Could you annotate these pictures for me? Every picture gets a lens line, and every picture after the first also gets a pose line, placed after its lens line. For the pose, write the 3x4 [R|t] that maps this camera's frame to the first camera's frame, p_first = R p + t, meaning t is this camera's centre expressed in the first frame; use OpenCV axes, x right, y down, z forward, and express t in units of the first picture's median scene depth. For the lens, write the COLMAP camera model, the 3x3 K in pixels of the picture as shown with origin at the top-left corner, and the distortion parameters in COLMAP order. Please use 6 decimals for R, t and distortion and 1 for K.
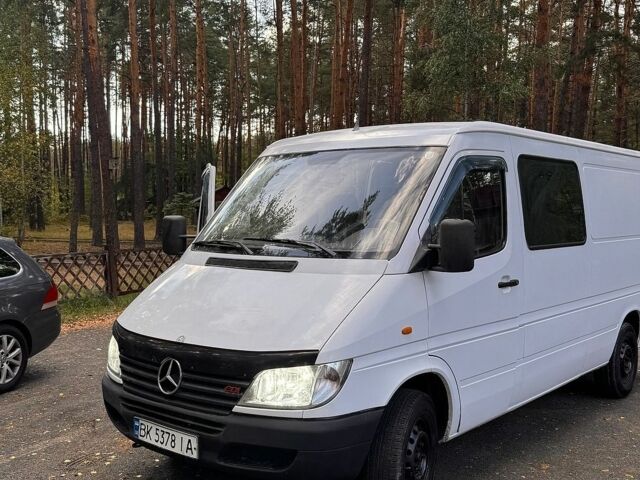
lens RADIAL K [[718.8, 0, 320.0], [0, 718.8, 240.0], [0, 0, 1]] dist [0.172625, -0.353077]
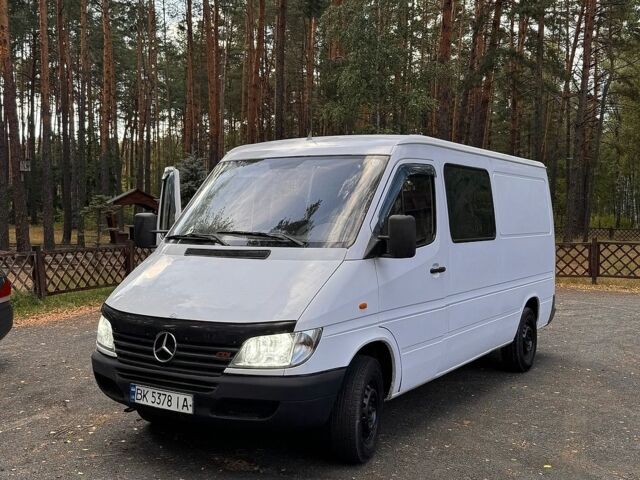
lens RADIAL K [[718.8, 0, 320.0], [0, 718.8, 240.0], [0, 0, 1]] dist [0.172625, -0.353077]
pose [[0.991740, -0.000597, 0.128267, -0.082284], [0.001483, 0.999976, -0.006813, 0.016857], [-0.128259, 0.006947, 0.991716, -0.153363]]
